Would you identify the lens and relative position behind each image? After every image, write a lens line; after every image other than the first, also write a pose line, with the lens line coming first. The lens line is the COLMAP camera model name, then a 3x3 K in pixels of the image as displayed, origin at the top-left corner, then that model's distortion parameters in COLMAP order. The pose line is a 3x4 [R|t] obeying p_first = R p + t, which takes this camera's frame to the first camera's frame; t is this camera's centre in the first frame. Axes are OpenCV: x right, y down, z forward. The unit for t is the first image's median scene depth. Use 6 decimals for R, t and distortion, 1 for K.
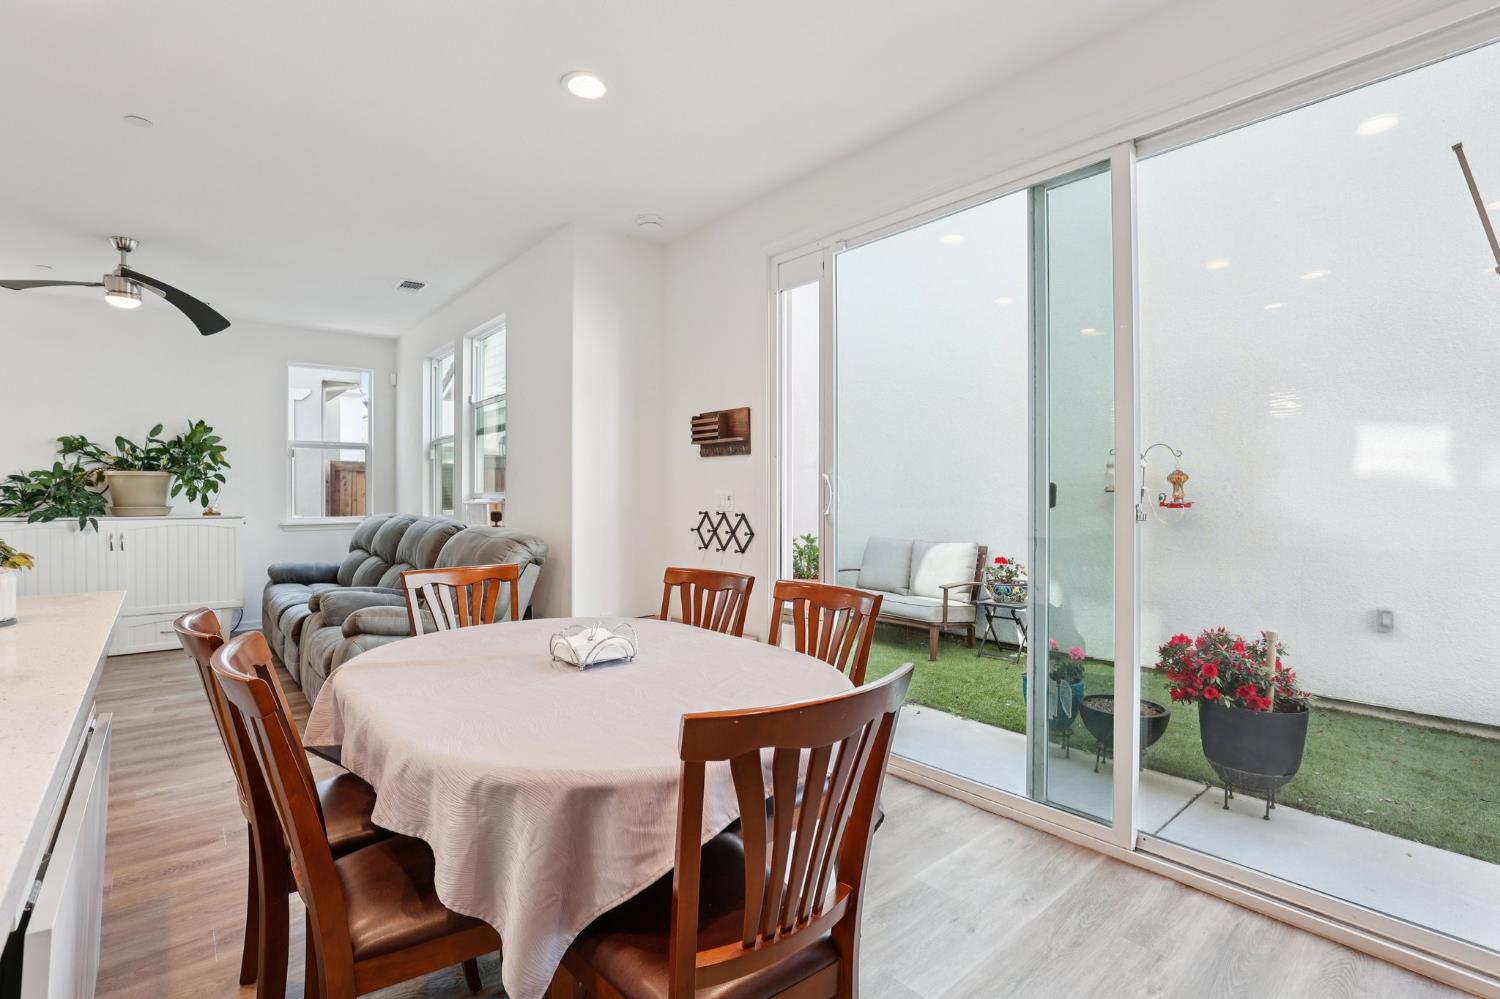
lens RADIAL K [[688.2, 0, 750.2], [0, 688.2, 496.2], [0, 0, 1]] dist [-0.039613, 0.008276]
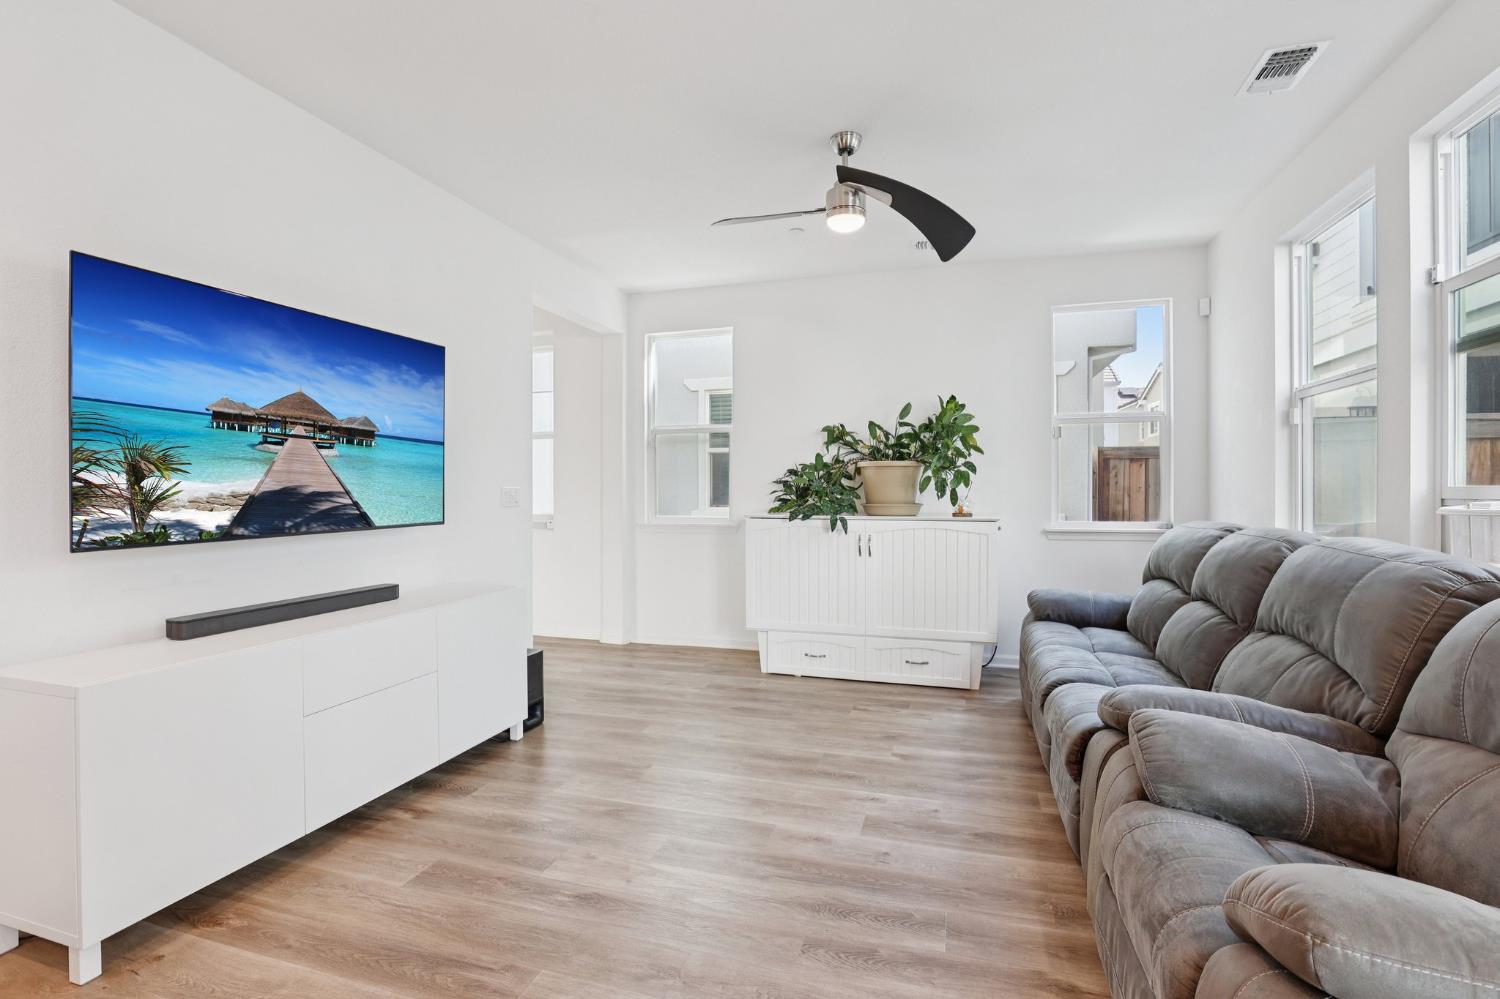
lens RADIAL K [[688.2, 0, 751.0], [0, 688.2, 493.5], [0, 0, 1]] dist [-0.039613, 0.008276]
pose [[0.536489, 0.005721, -0.843888, -0.314360], [-0.001014, 0.999981, 0.006135, -0.002602], [0.843907, -0.002436, 0.536484, 0.439419]]
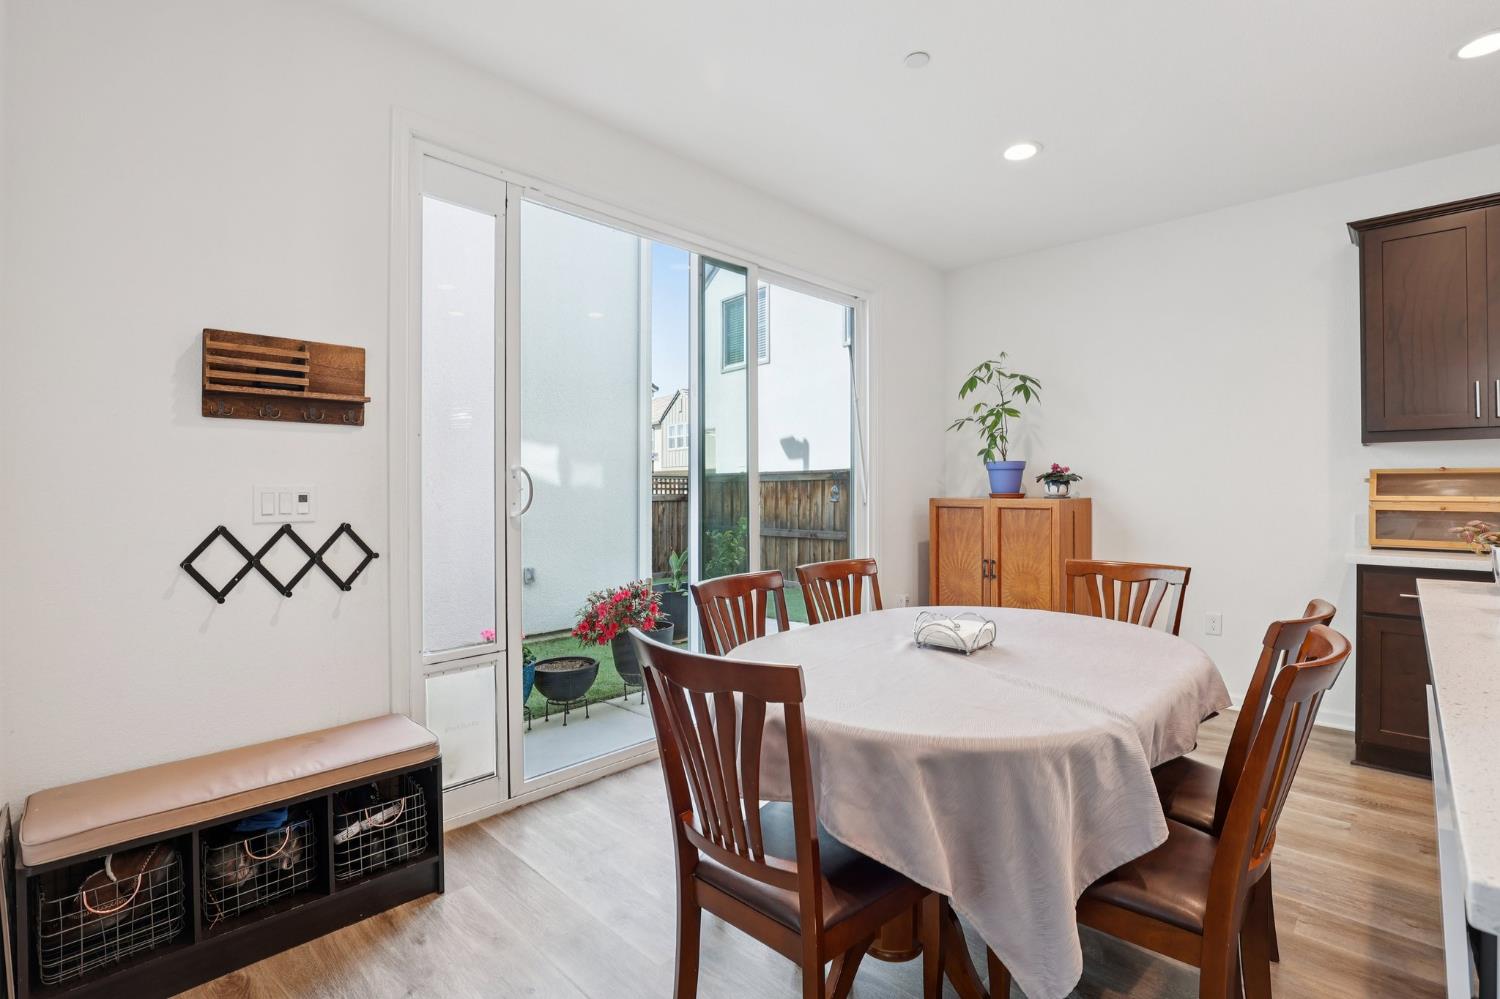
lens RADIAL K [[688.2, 0, 759.2], [0, 688.2, 491.0], [0, 0, 1]] dist [-0.039613, 0.008276]
pose [[-0.094351, -0.004835, 0.995527, -0.488319], [0.008700, 0.999946, 0.005681, -0.002140], [-0.995501, 0.009197, -0.094304, 0.539542]]
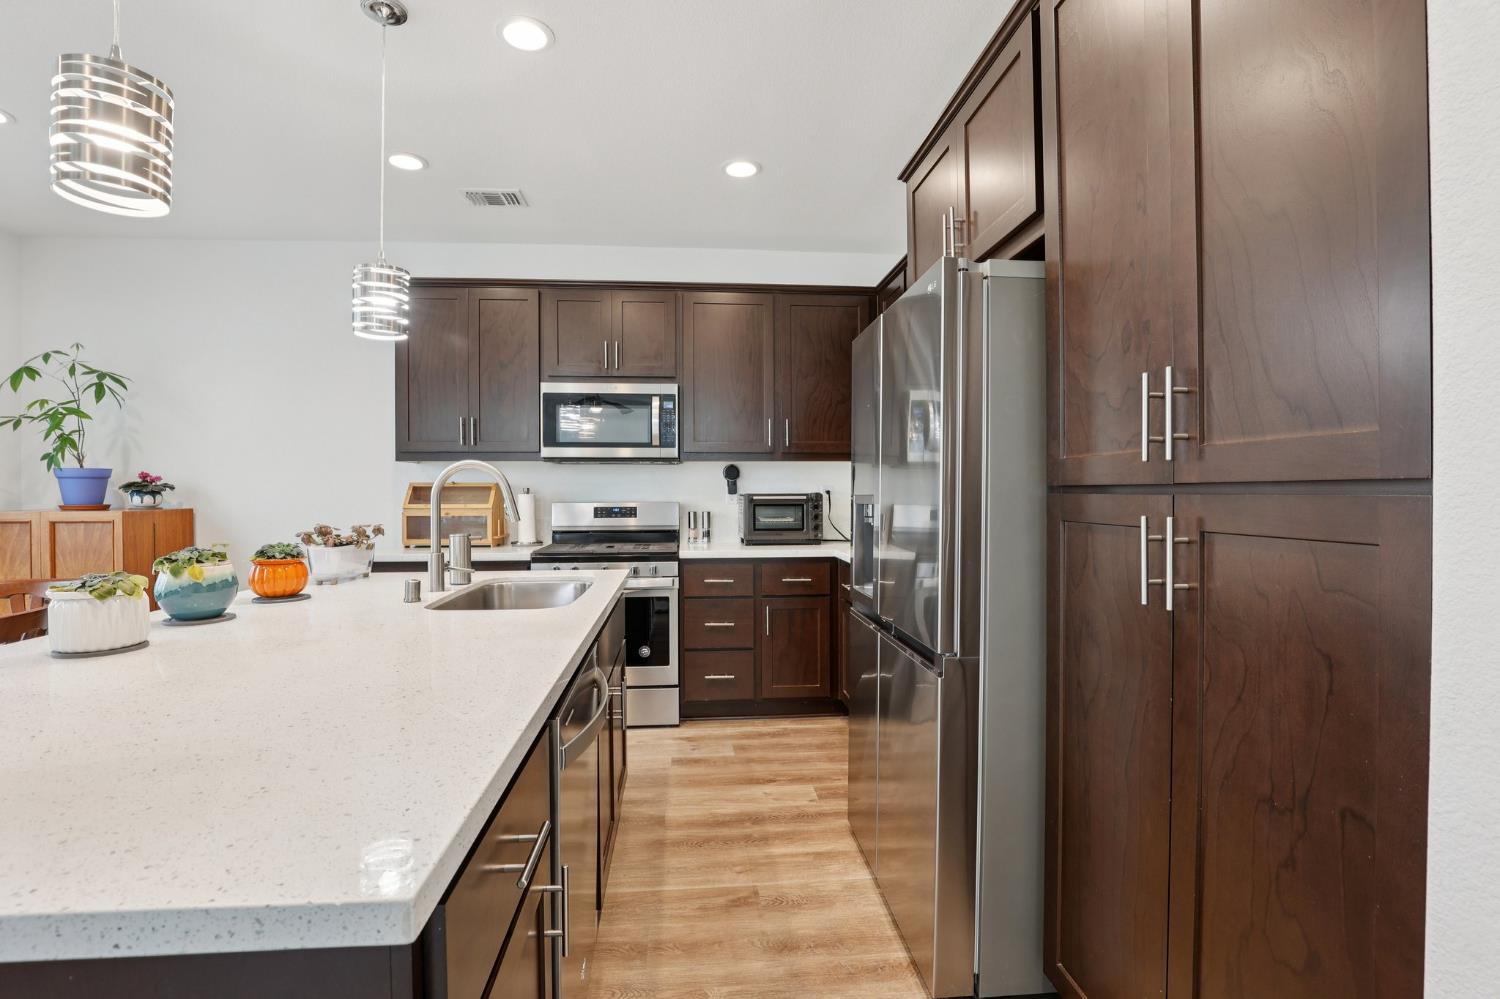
lens RADIAL K [[688.2, 0, 747.5], [0, 688.2, 486.6], [0, 0, 1]] dist [-0.039613, 0.008276]
pose [[-0.815713, 0.005958, 0.578426, -0.694538], [0.005916, 0.999981, -0.001956, -0.005965], [-0.578426, 0.001827, -0.815732, 0.310590]]
